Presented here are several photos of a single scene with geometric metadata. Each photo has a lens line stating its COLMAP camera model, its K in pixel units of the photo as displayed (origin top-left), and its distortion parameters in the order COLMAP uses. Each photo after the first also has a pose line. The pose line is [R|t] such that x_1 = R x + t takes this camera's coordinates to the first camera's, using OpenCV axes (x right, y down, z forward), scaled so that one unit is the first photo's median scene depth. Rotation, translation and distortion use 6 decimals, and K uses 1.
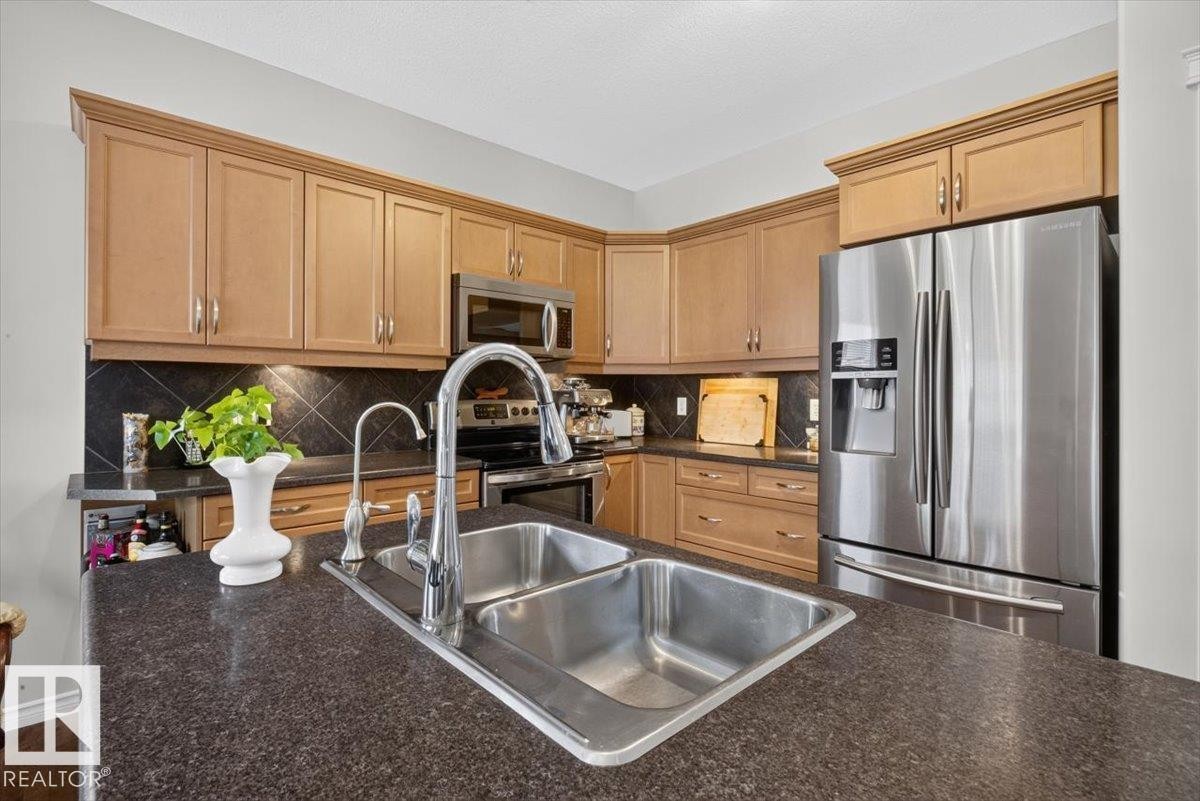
lens RADIAL K [[559.9, 0, 595.9], [0, 559.9, 393.6], [0, 0, 1]] dist [-0.008605, 0.002432]
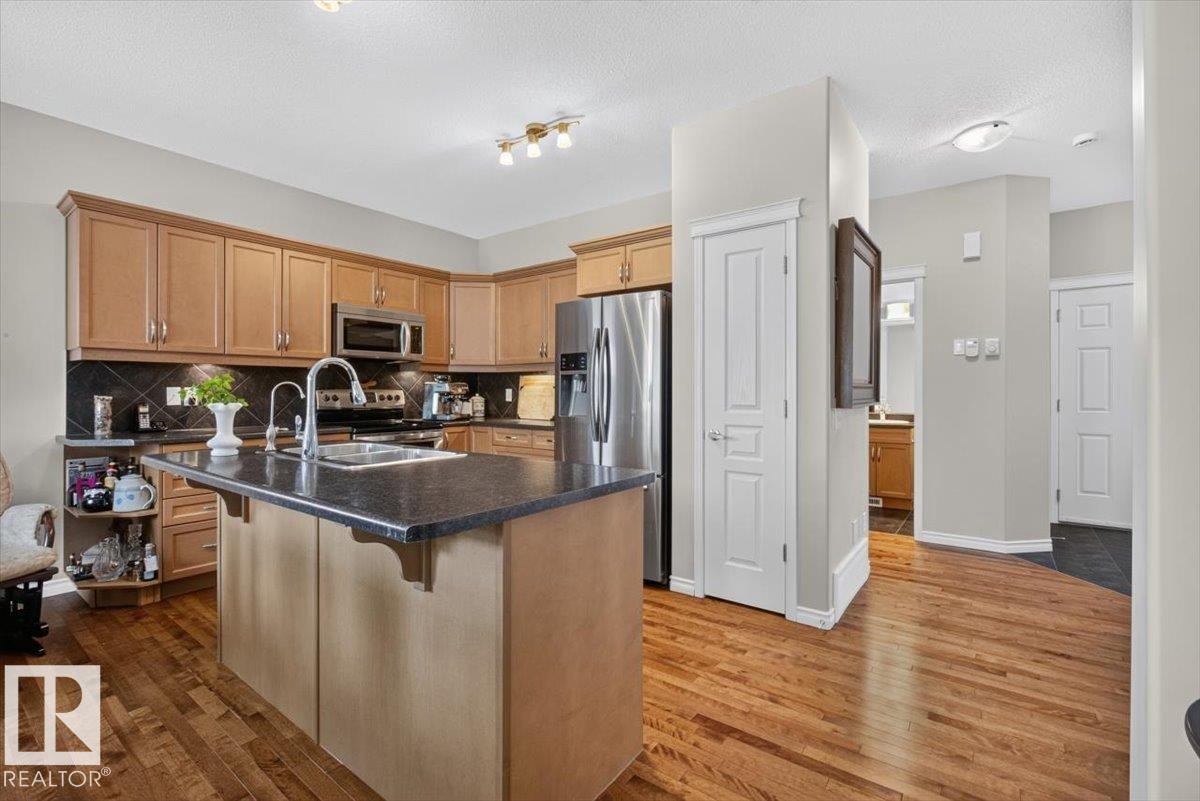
lens RADIAL K [[529.6, 0, 597.9], [0, 529.6, 392.1], [0, 0, 1]] dist [-0.010740, 0.002827]
pose [[0.983155, -0.002423, 0.182758, 0.190356], [0.002568, 0.999997, -0.000557, 0.024869], [-0.182756, 0.001017, 0.983158, -0.533420]]
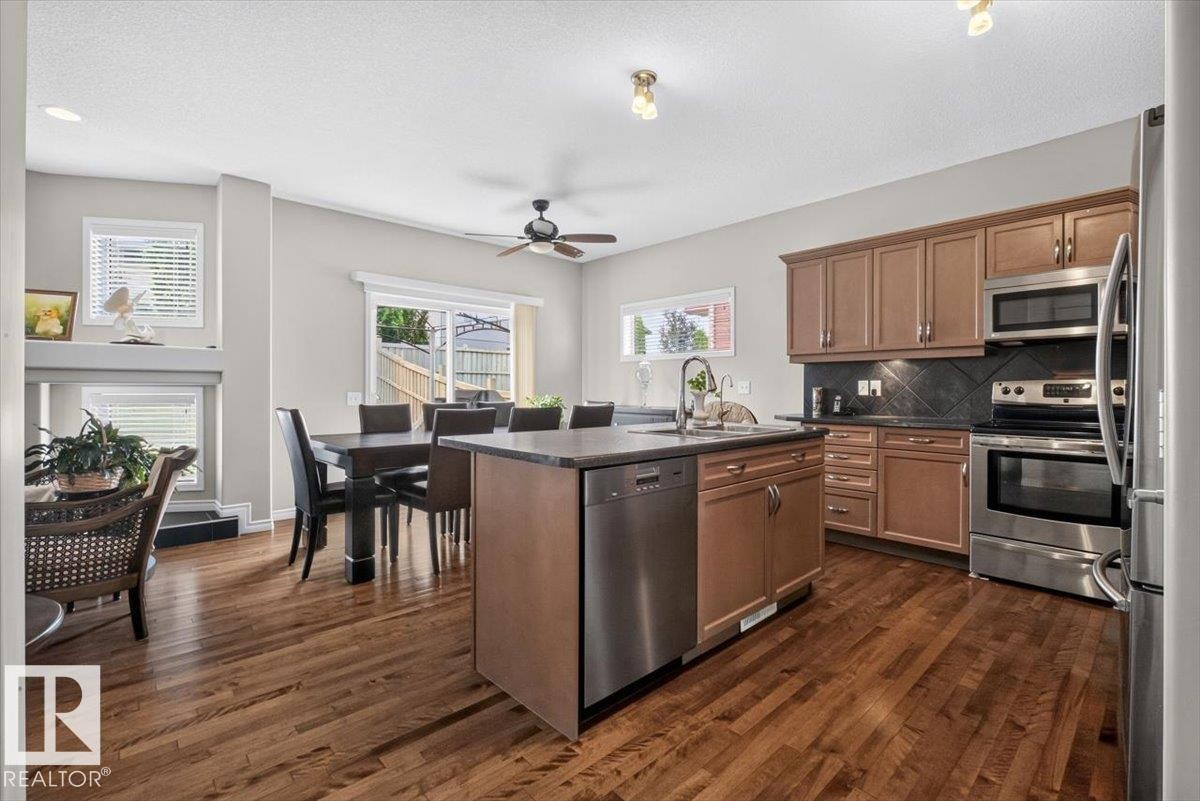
lens RADIAL K [[529.6, 0, 599.9], [0, 529.6, 391.8], [0, 0, 1]] dist [-0.010740, 0.002827]
pose [[0.007815, 0.001967, -0.999968, 0.999650], [-0.001687, 0.999997, 0.001954, 0.041408], [0.999968, 0.001672, 0.007819, 0.122900]]
